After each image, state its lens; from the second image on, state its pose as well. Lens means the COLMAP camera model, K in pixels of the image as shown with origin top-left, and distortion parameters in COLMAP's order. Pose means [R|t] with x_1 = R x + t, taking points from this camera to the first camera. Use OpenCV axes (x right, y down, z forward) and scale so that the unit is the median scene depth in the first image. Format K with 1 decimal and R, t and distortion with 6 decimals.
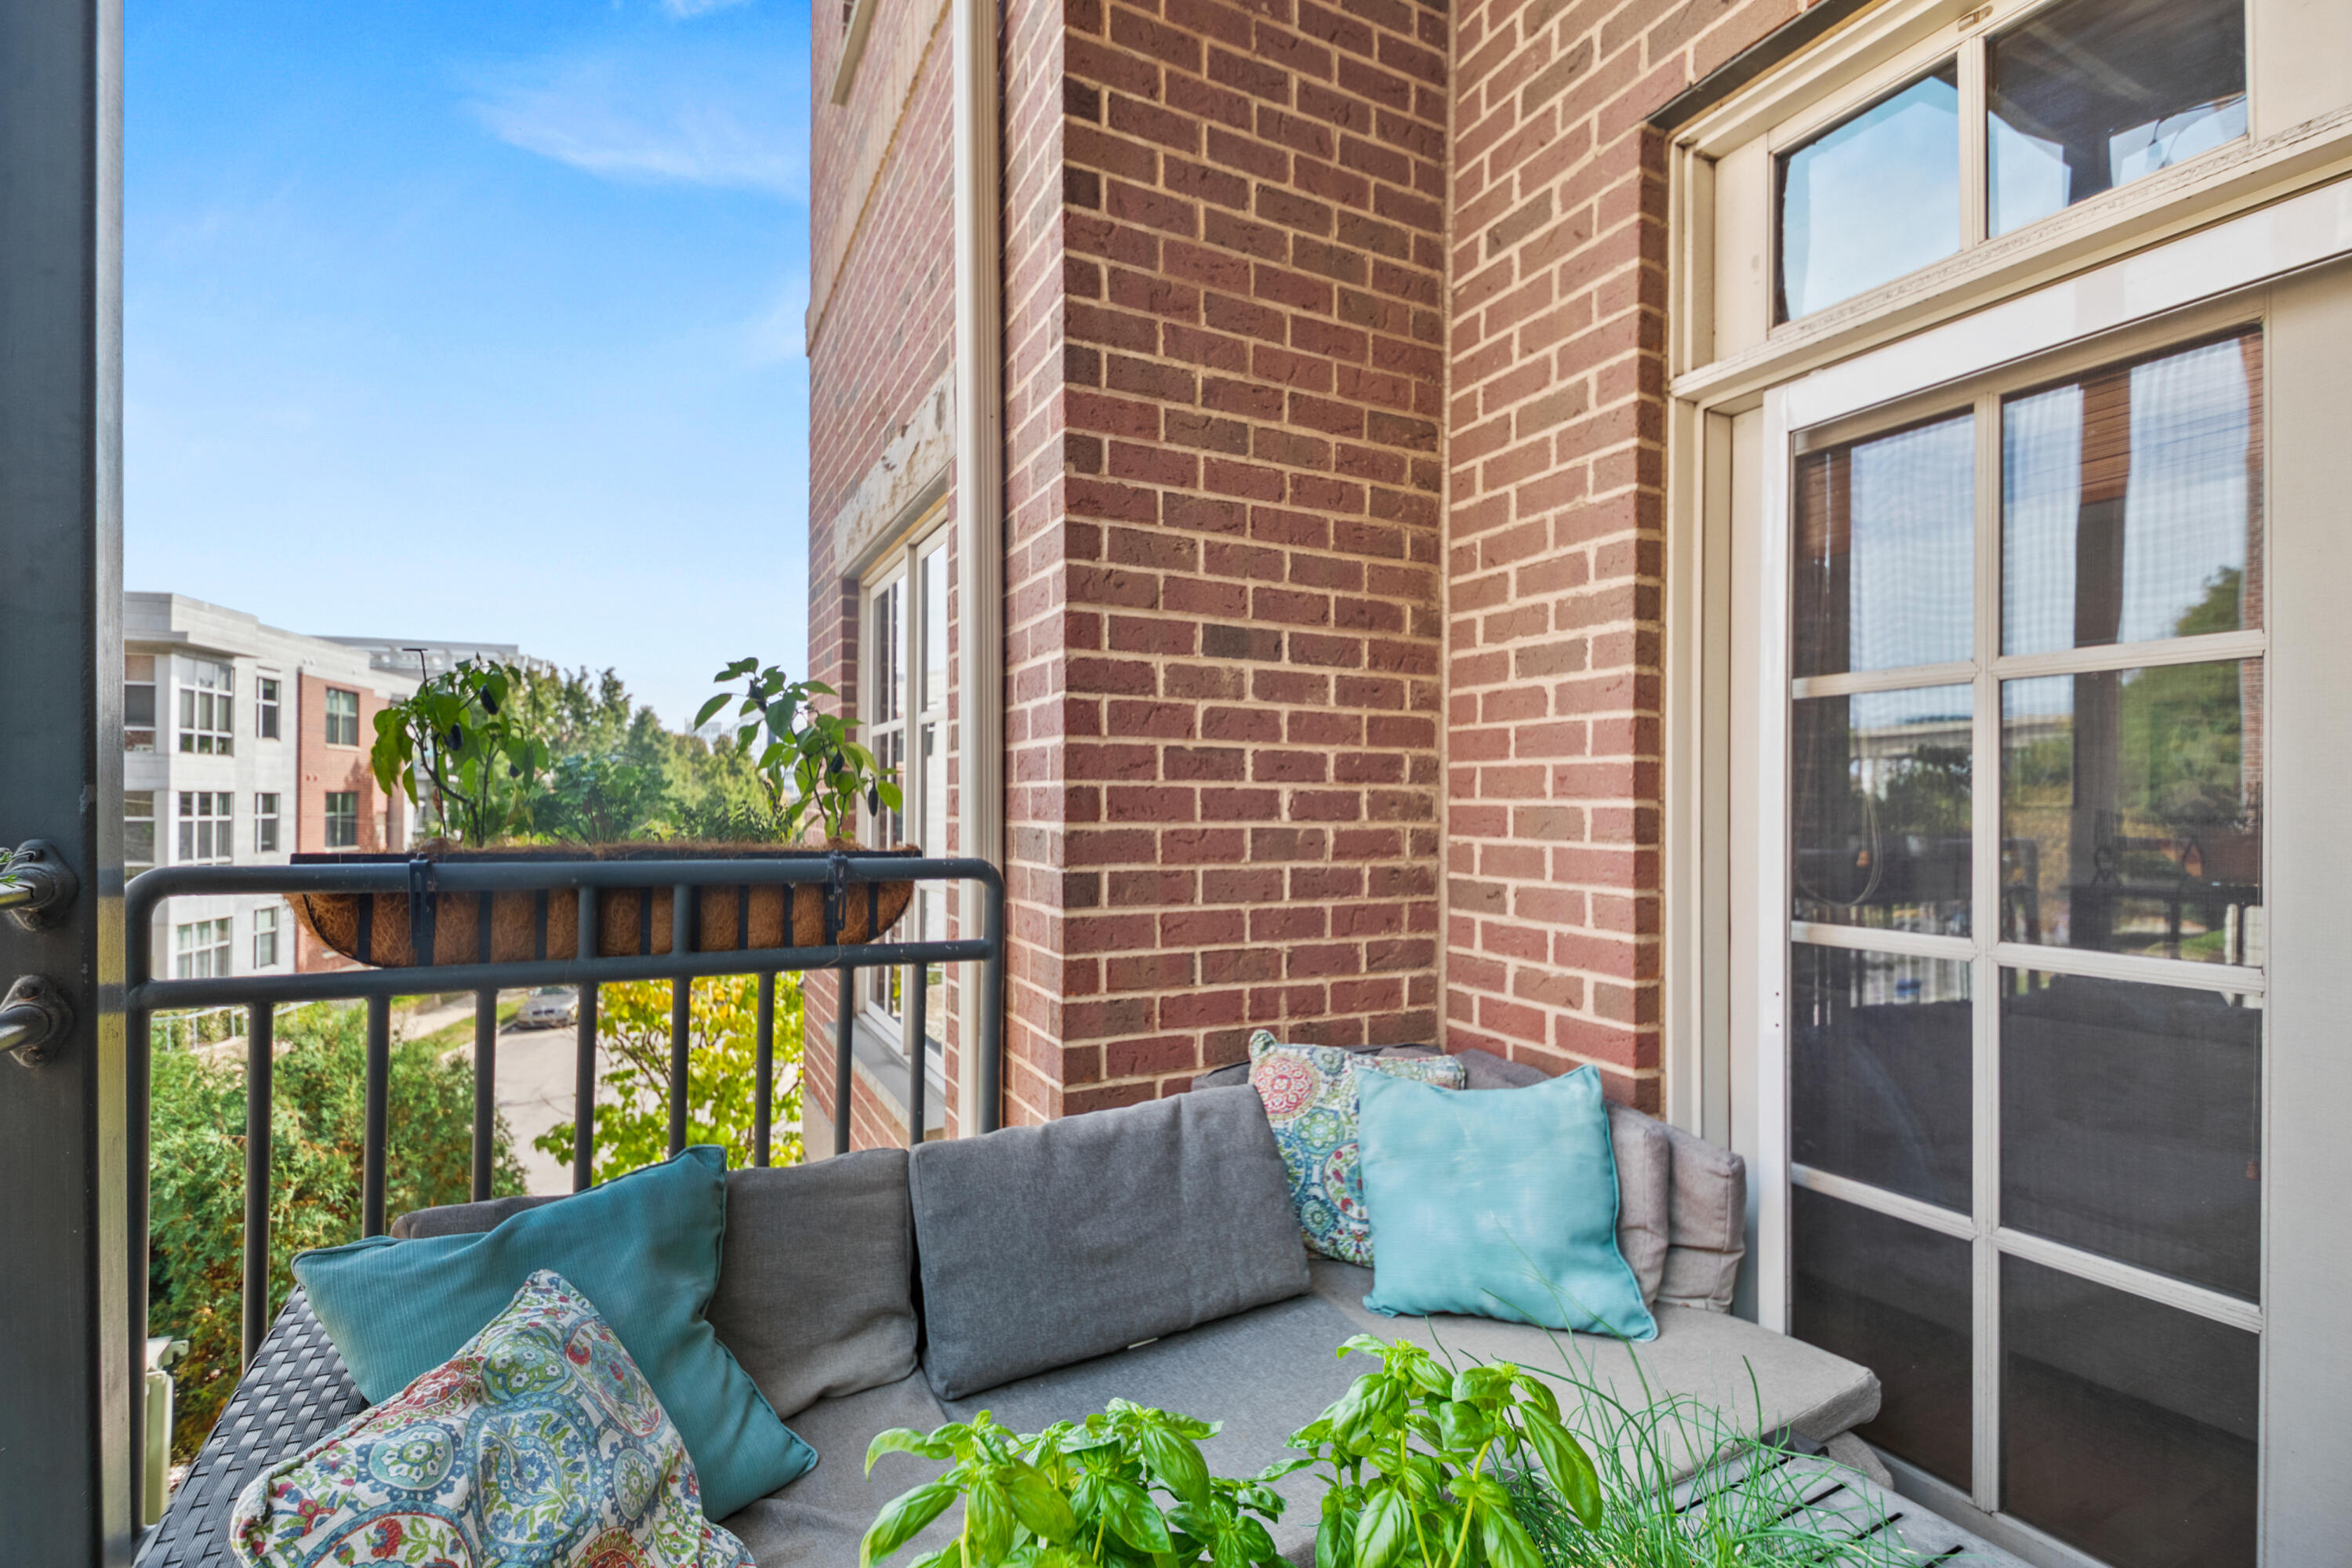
lens RADIAL K [[1031.2, 0, 1189.4], [0, 1031.2, 792.8], [0, 0, 1]] dist [0.031557, -0.018153]
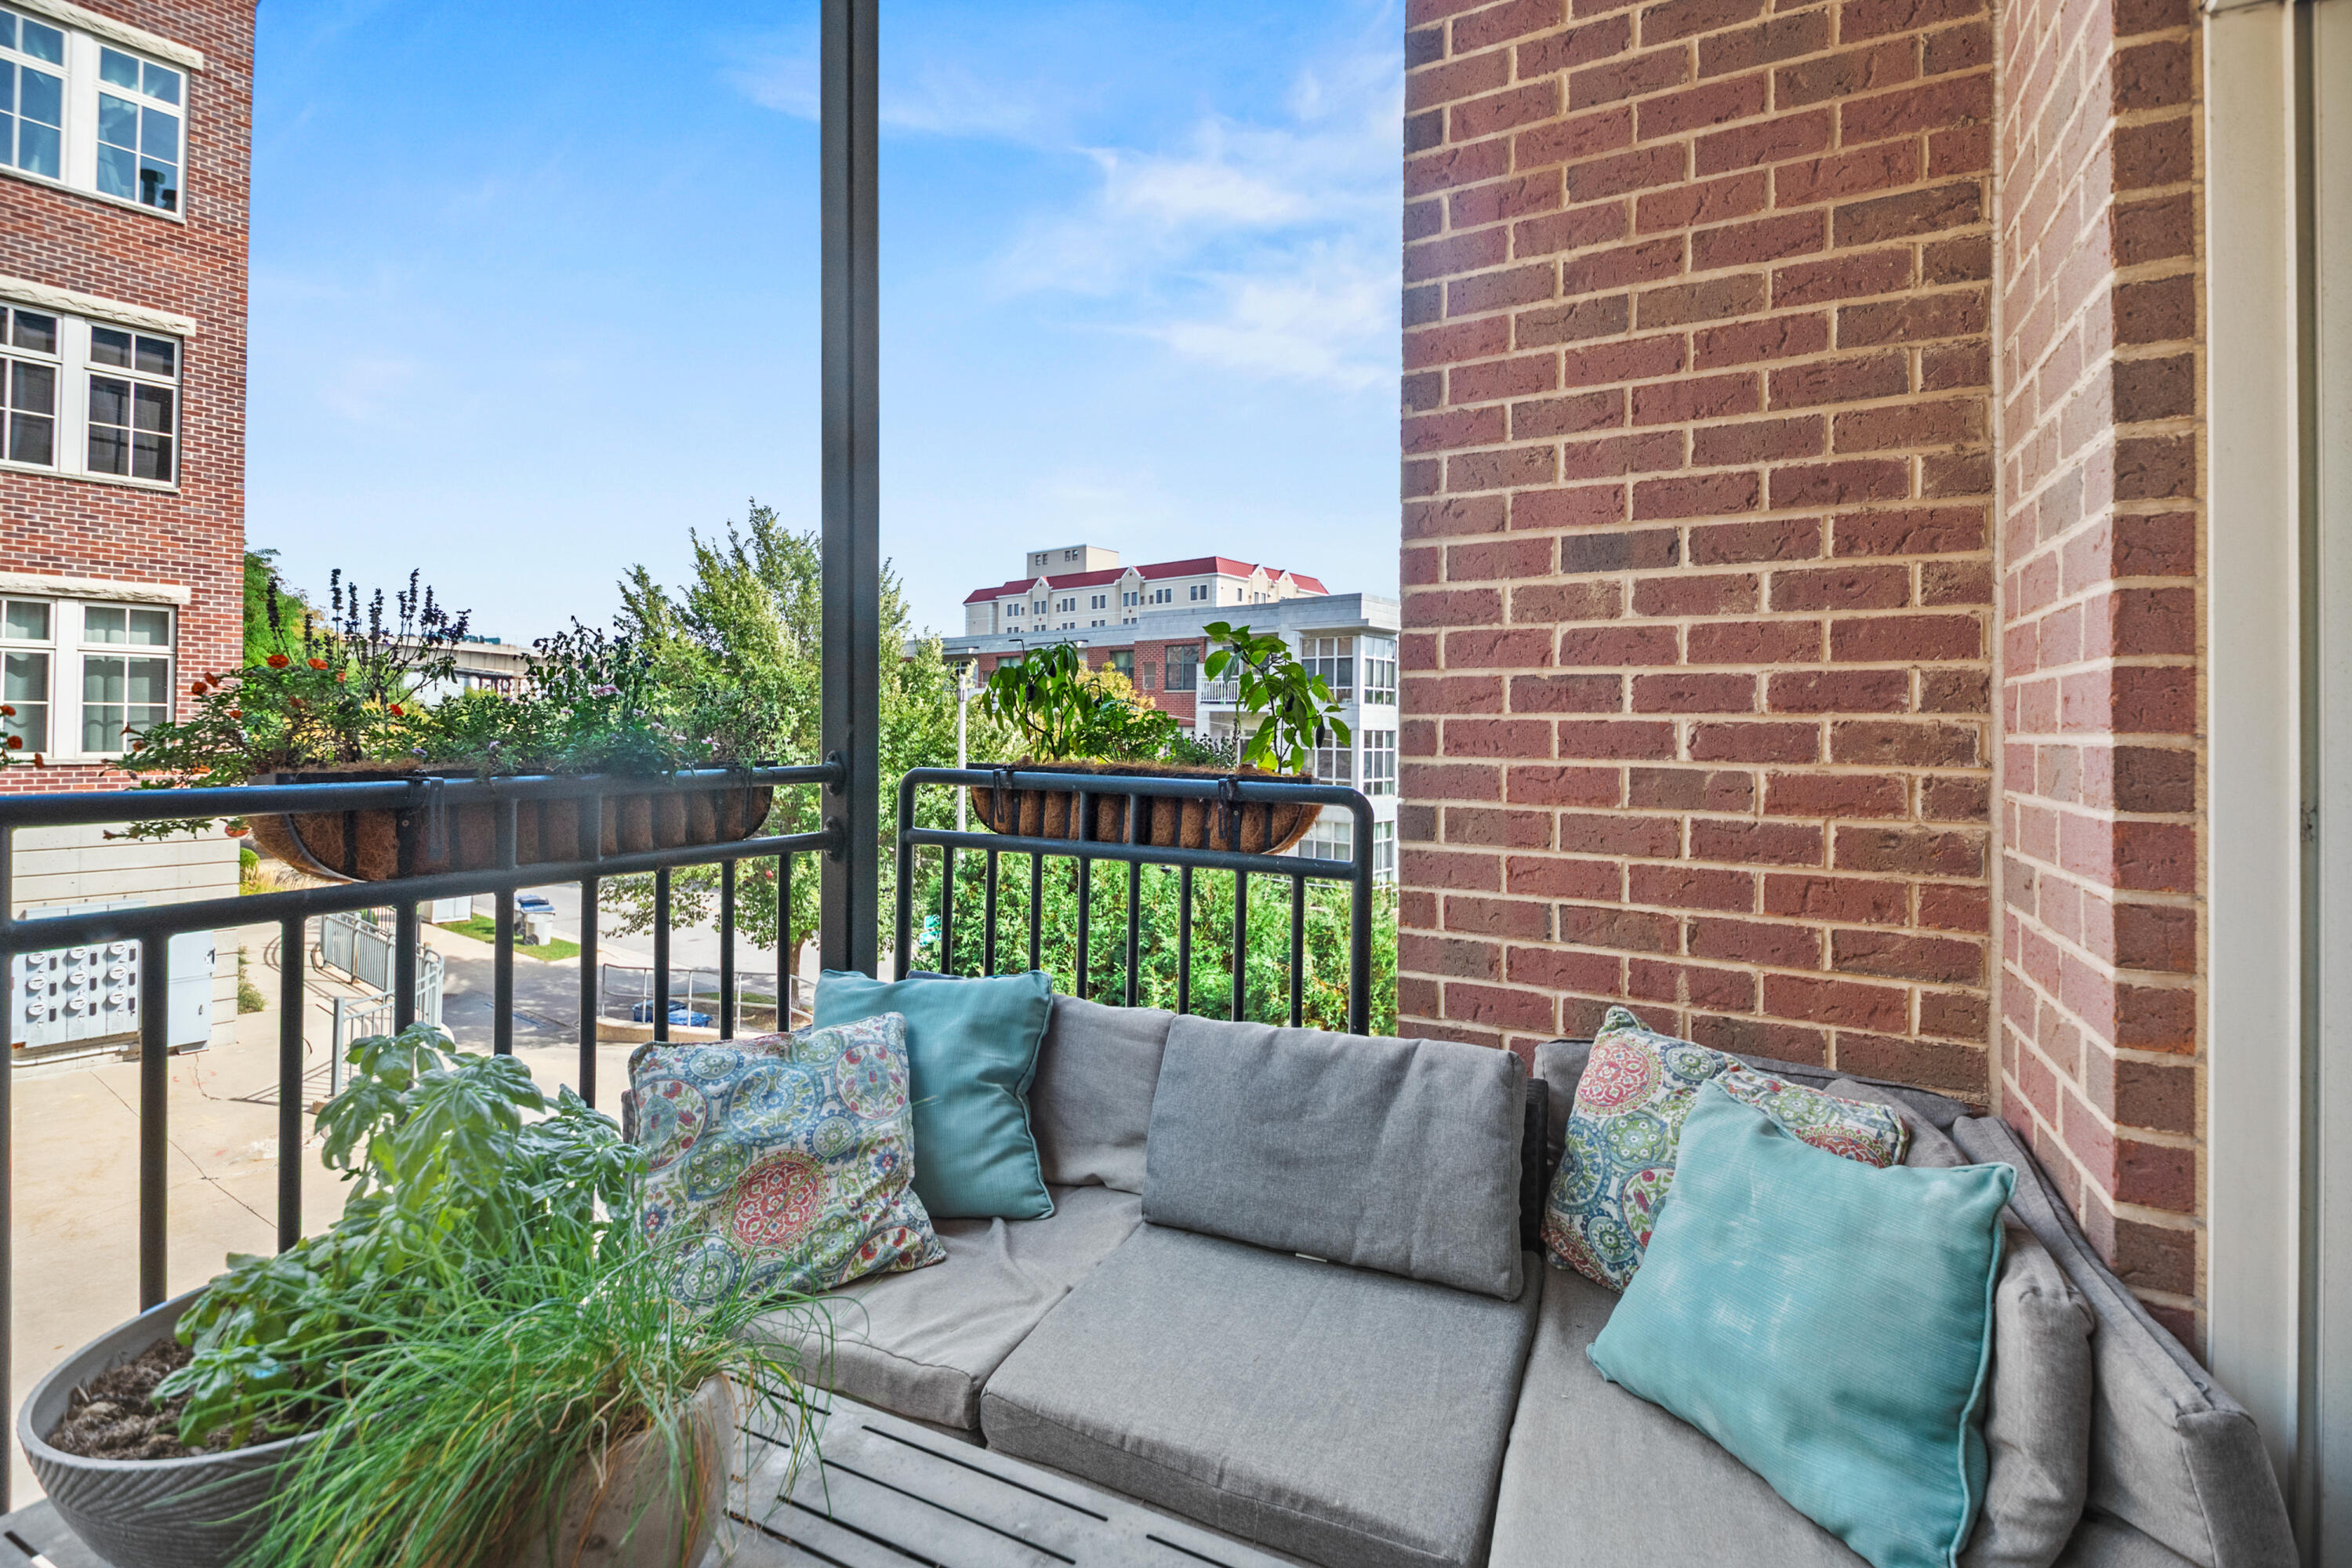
lens RADIAL K [[1031.2, 0, 1248.9], [0, 1031.2, 717.0], [0, 0, 1]] dist [0.031557, -0.018153]
pose [[0.594765, -0.012732, -0.803799, 0.569442], [0.001501, 0.999890, -0.014727, 0.004669], [0.803899, 0.007552, 0.594719, 0.248678]]
